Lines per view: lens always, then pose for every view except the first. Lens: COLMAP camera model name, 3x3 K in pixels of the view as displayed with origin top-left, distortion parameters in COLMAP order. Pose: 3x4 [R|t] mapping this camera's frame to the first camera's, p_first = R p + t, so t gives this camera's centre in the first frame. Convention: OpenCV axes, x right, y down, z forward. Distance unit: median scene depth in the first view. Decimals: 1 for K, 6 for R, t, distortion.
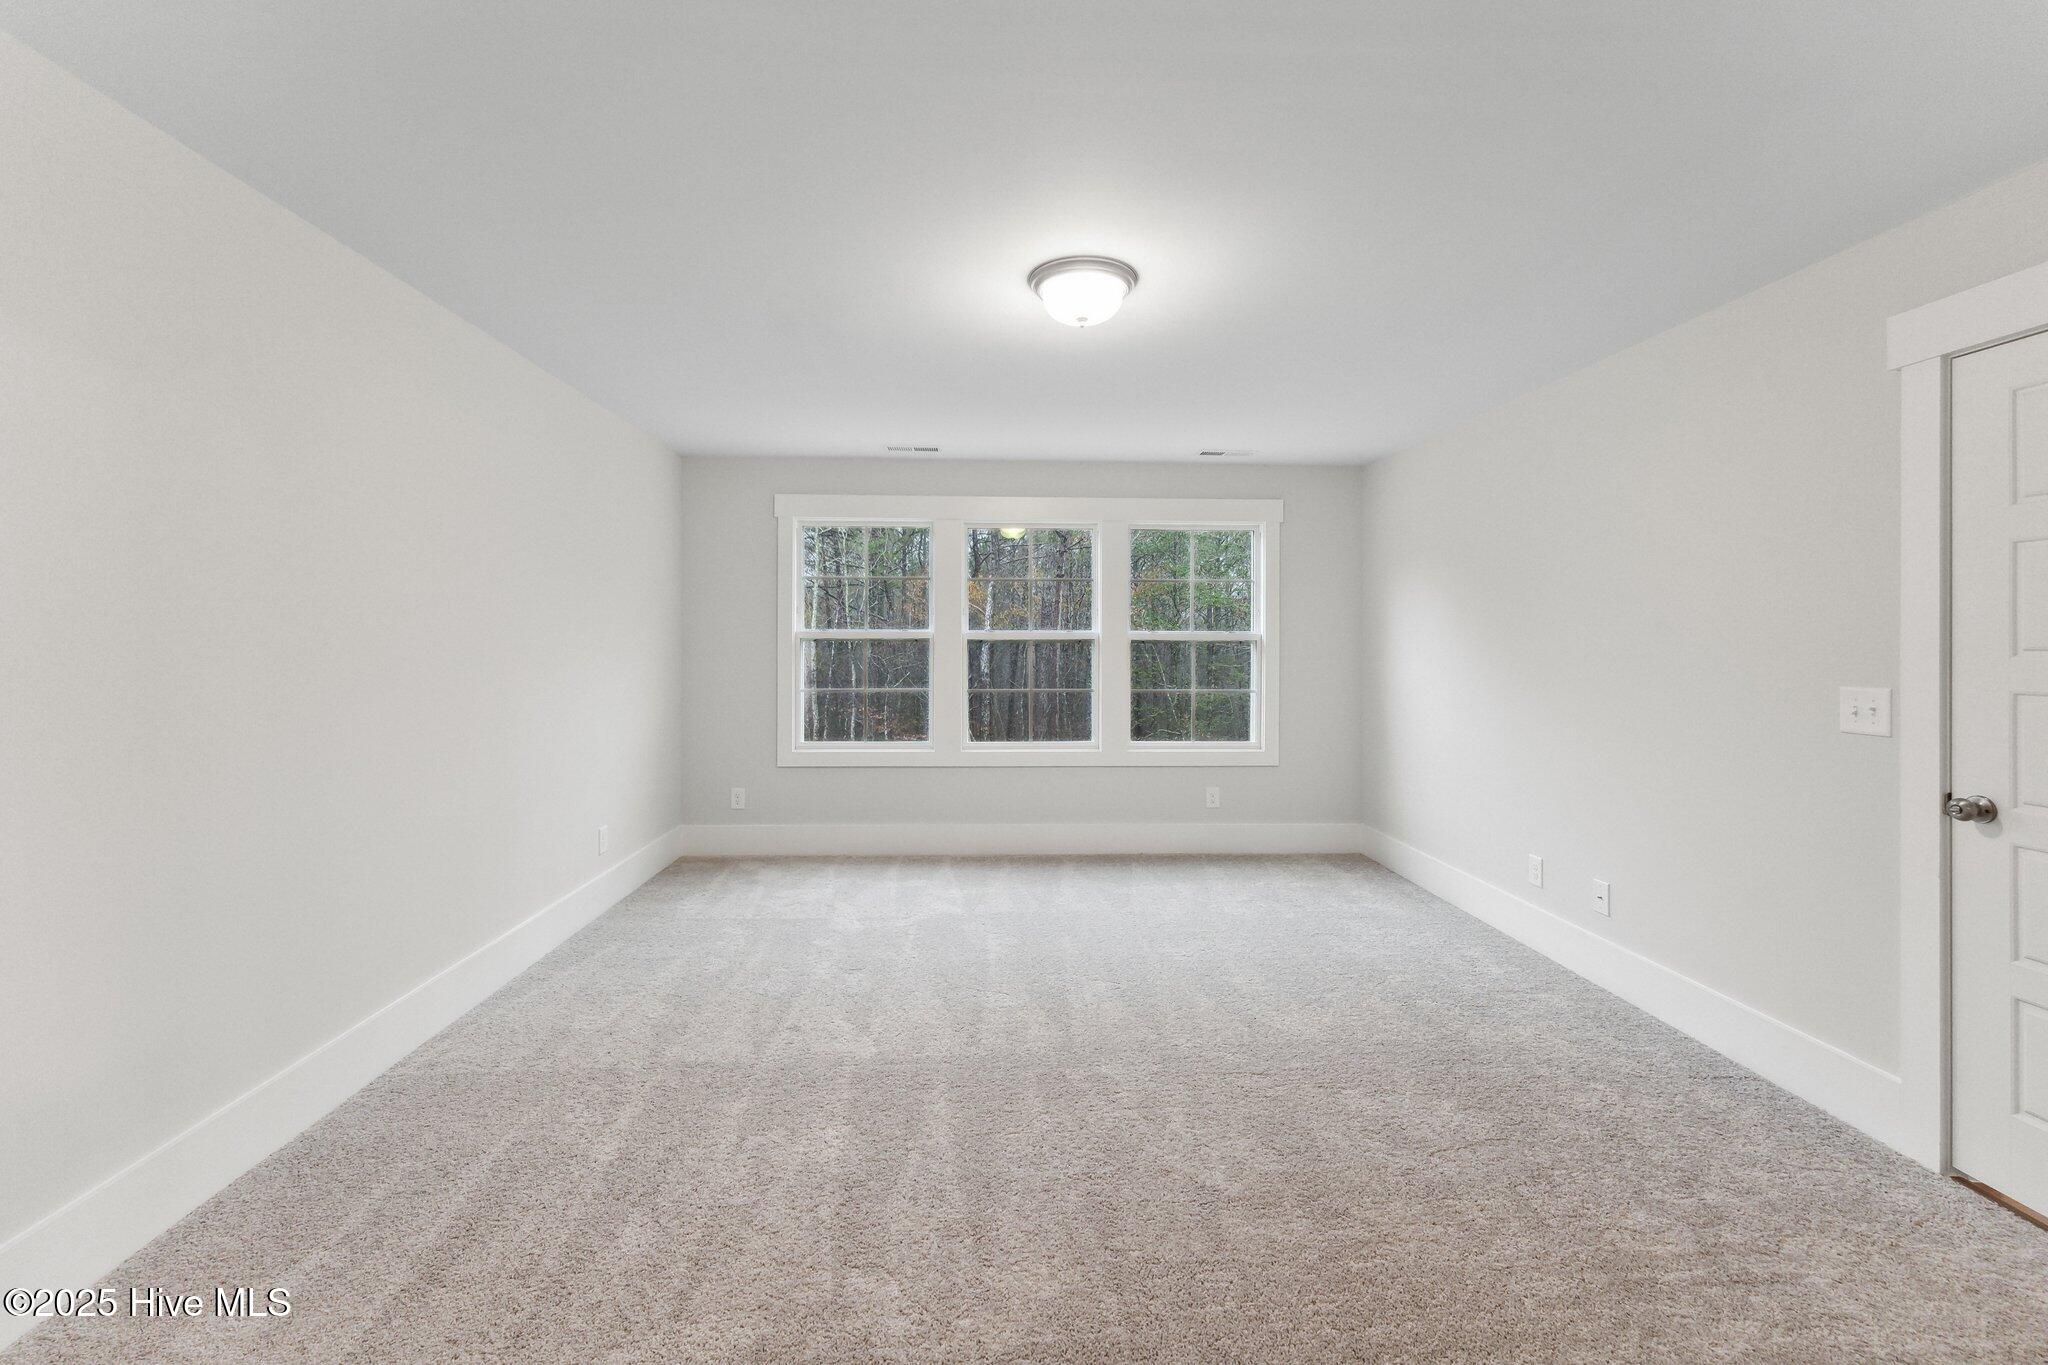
lens RADIAL K [[848.8, 0, 1008.1], [0, 848.8, 635.0], [0, 0, 1]] dist [0.000209, 0.000267]
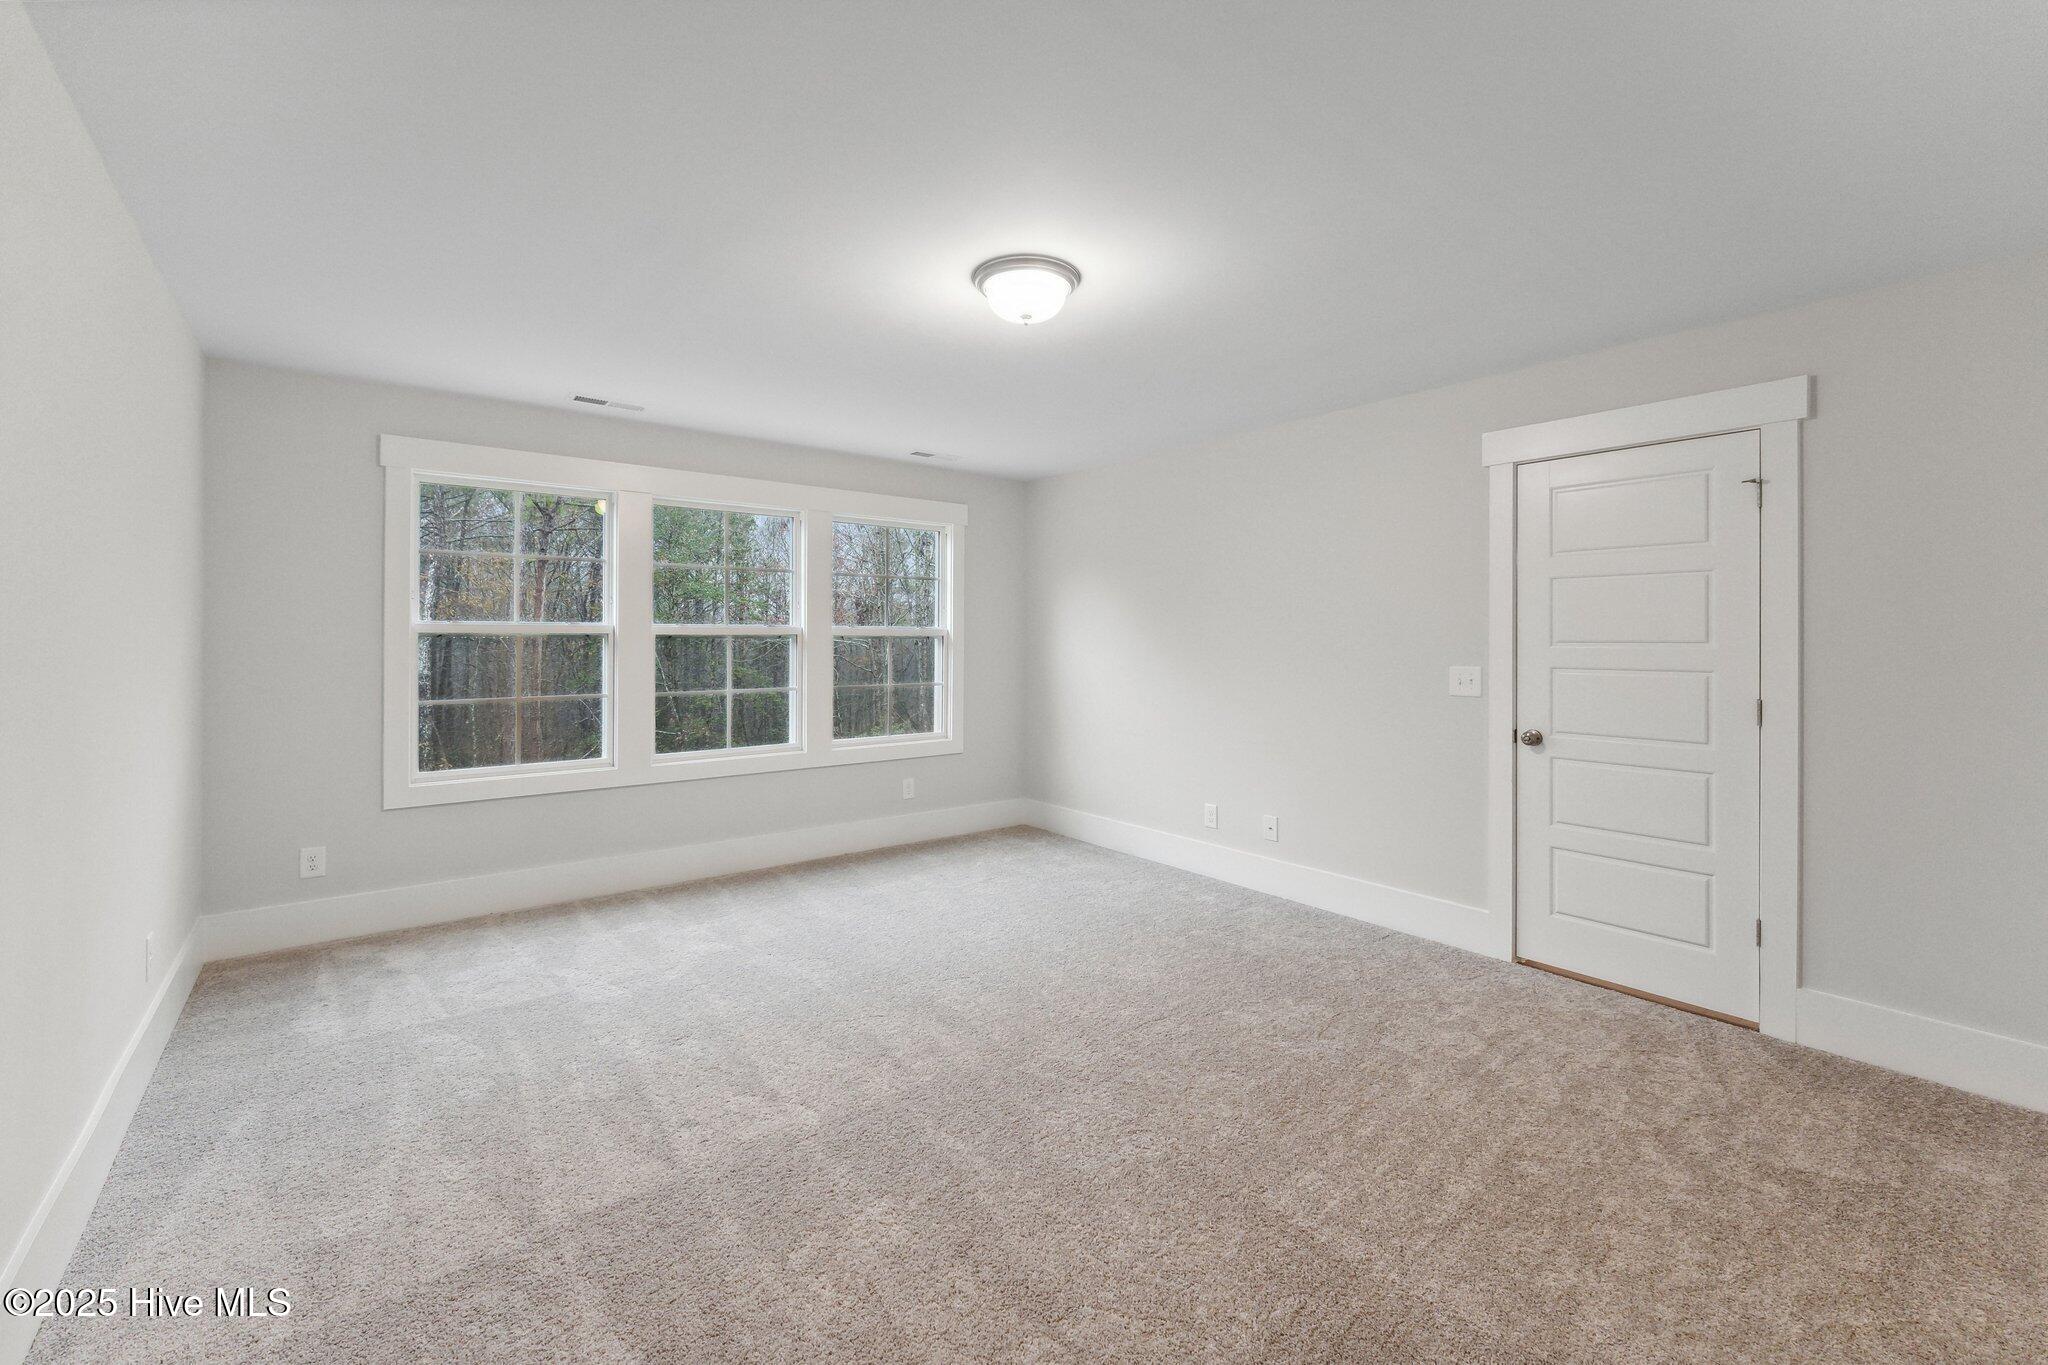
lens RADIAL K [[848.8, 0, 1008.1], [0, 848.8, 635.0], [0, 0, 1]] dist [0.000209, 0.000267]
pose [[0.812061, -0.000334, 0.583573, -0.342586], [-0.003549, 0.999979, 0.005512, -0.000760], [-0.583562, -0.006547, 0.812042, 0.130405]]
